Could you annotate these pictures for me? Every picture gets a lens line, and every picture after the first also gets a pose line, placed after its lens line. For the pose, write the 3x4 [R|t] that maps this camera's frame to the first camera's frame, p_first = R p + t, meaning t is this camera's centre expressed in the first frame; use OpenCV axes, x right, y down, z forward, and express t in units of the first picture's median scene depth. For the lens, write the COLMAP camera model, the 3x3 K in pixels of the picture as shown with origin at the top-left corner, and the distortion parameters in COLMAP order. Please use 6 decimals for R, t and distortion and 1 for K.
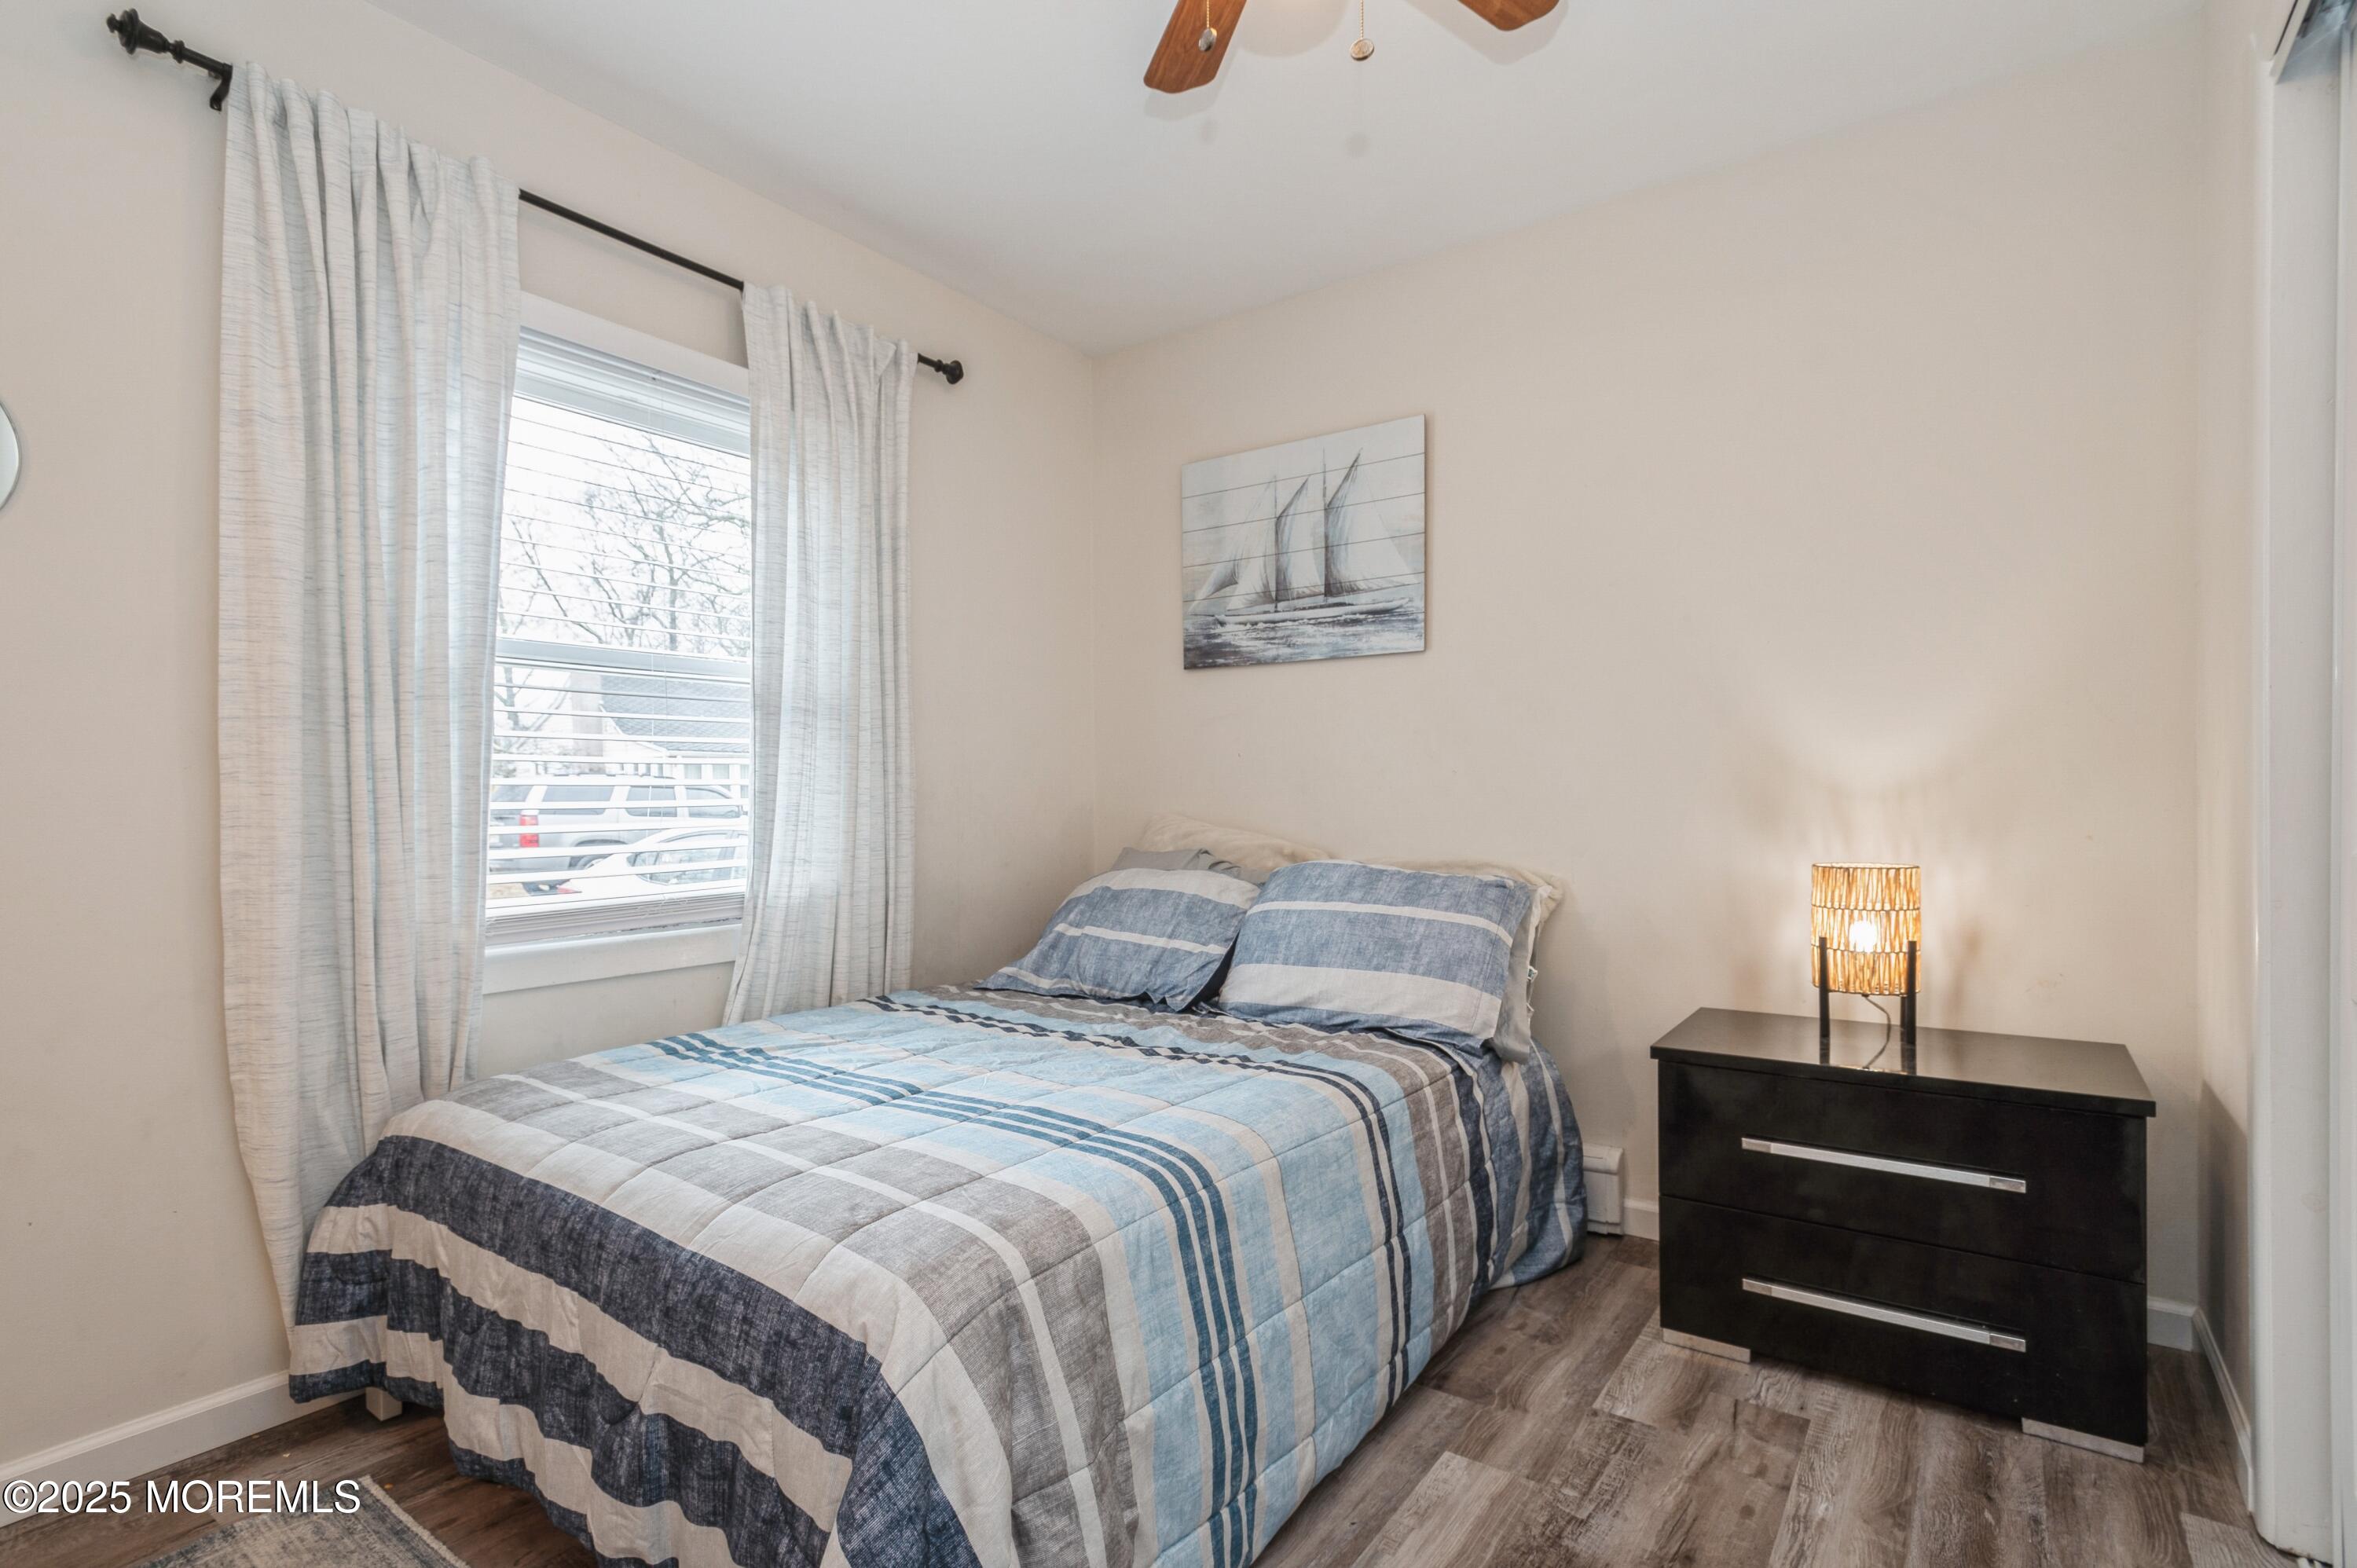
lens RADIAL K [[1099.2, 0, 1181.0], [0, 1099.2, 785.1], [0, 0, 1]] dist [0.013653, -0.005905]
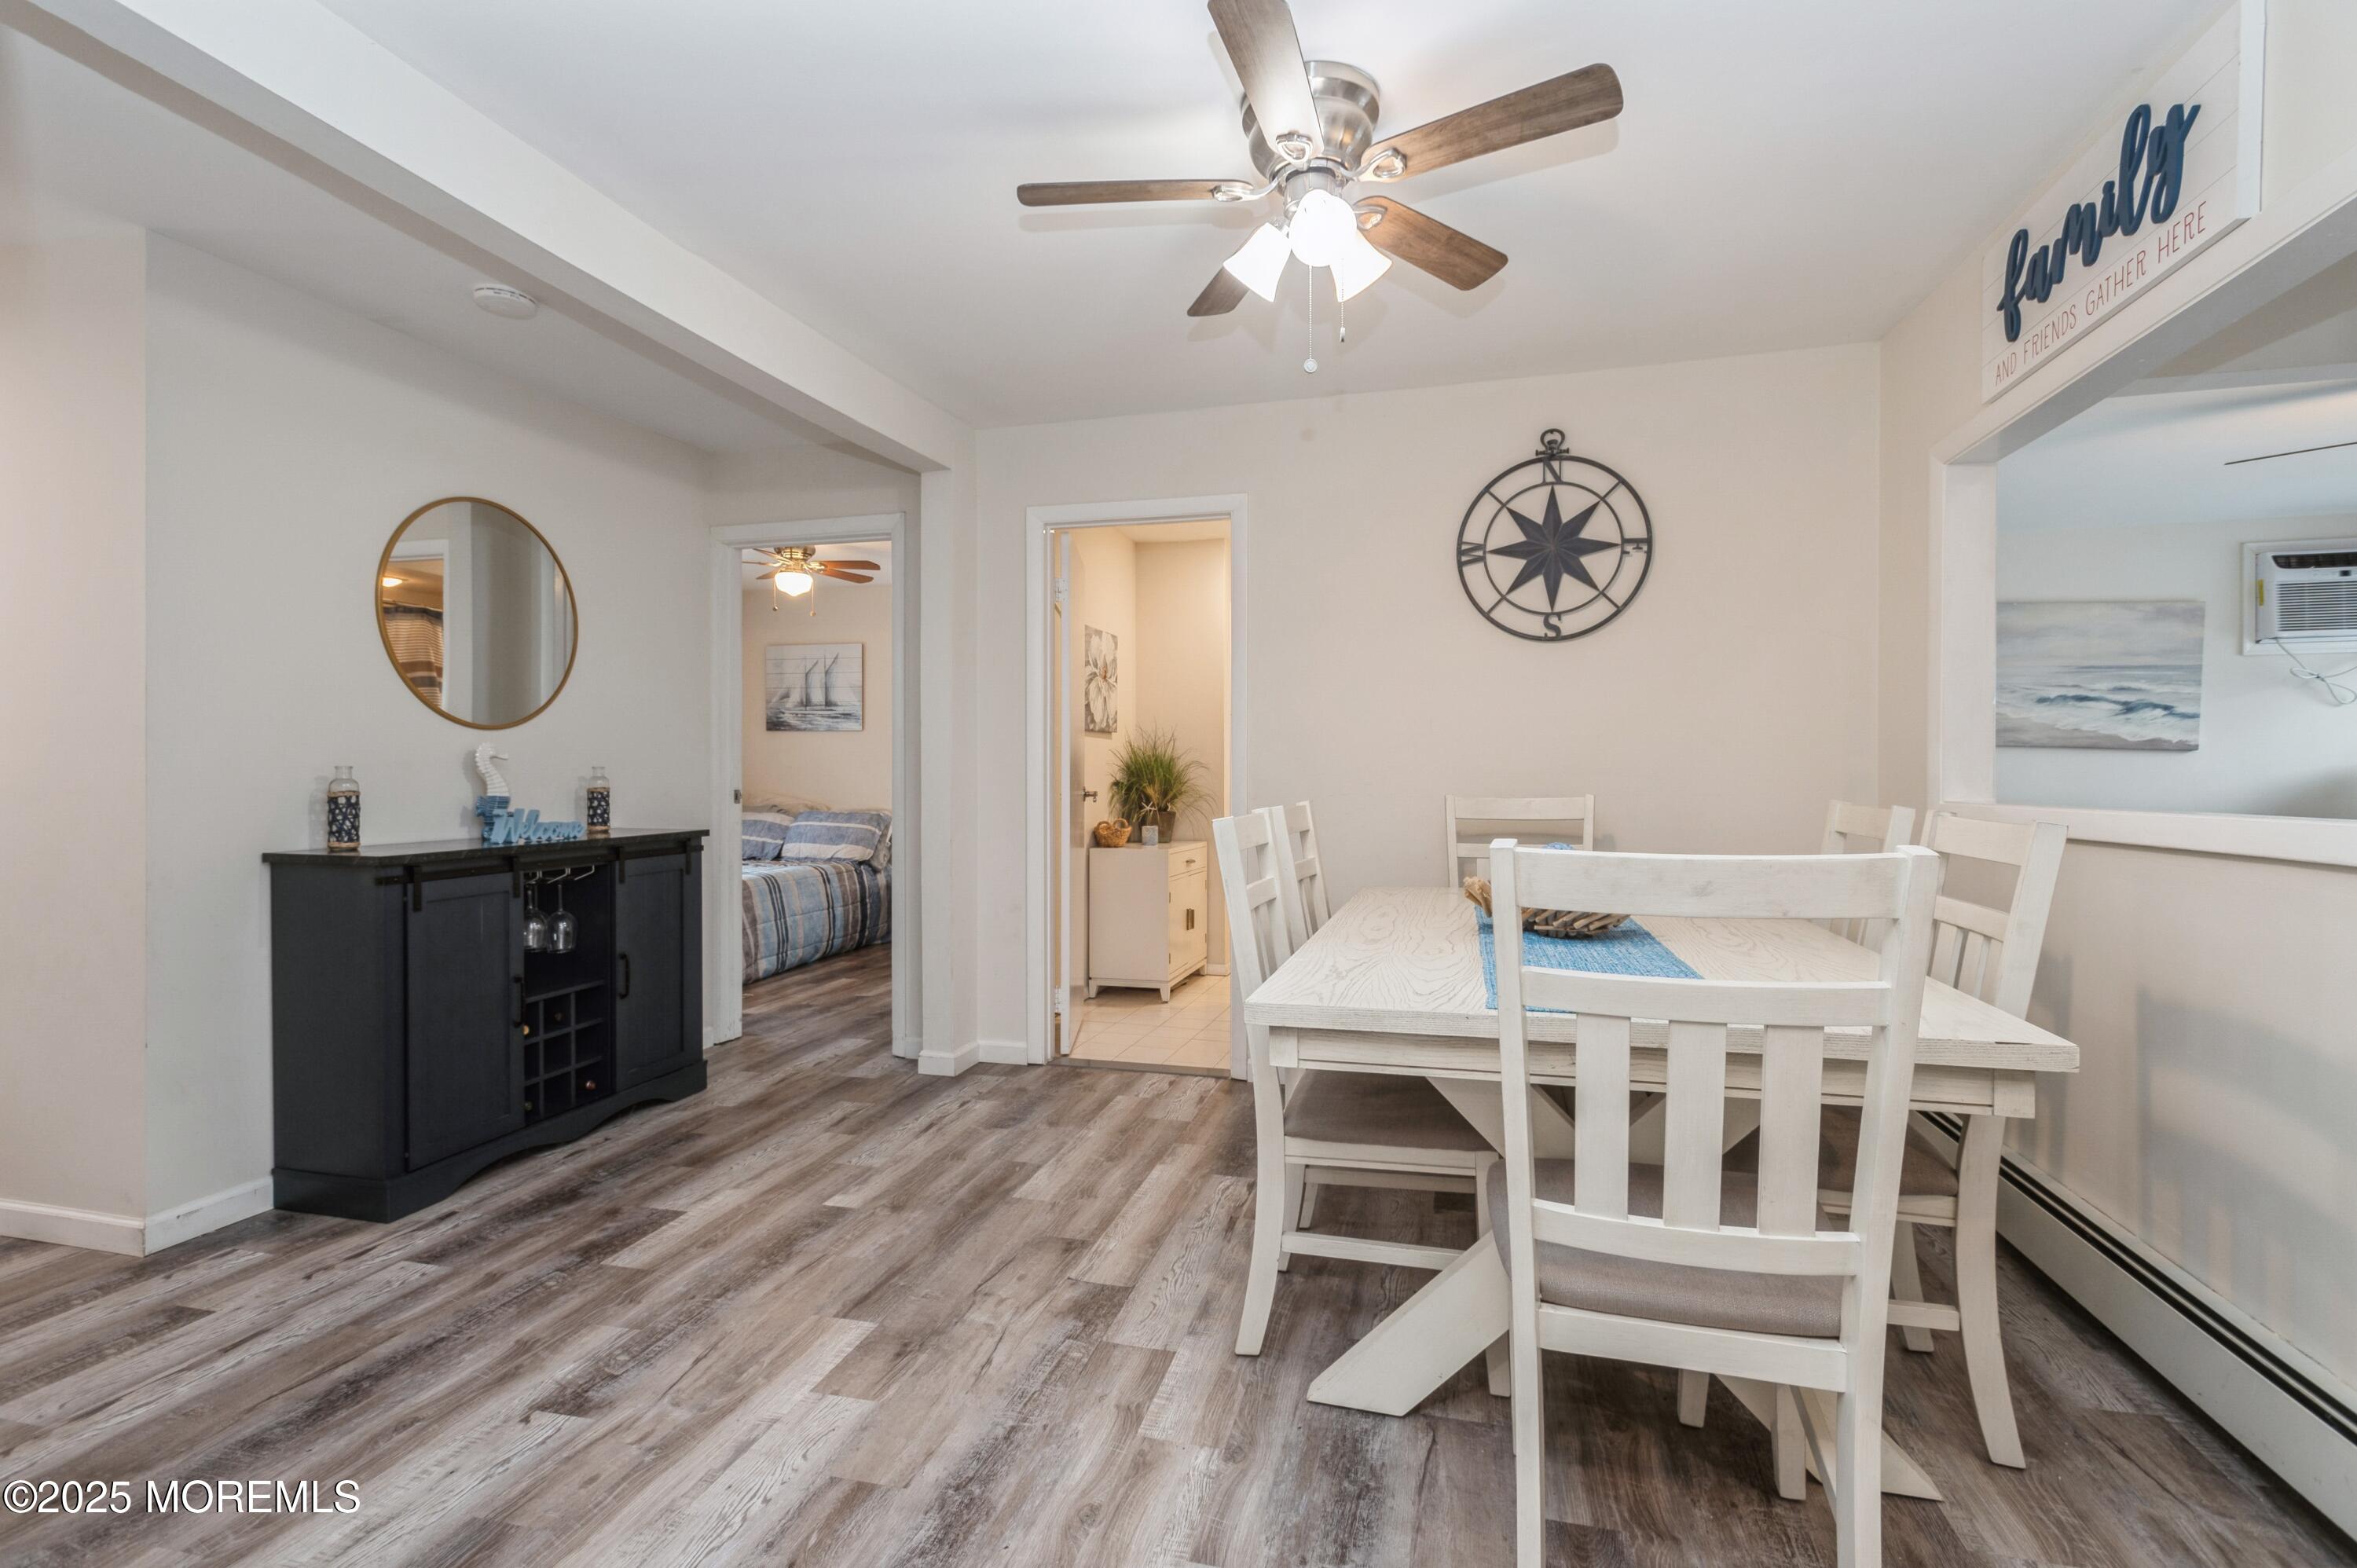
lens RADIAL K [[1099.2, 0, 1129.1], [0, 1099.2, 793.8], [0, 0, 1]] dist [0.013653, -0.005905]
pose [[0.943313, 0.005361, 0.331862, -0.053272], [-0.015389, 0.999501, 0.027597, -0.052471], [-0.331549, -0.031140, 0.942924, -1.750373]]
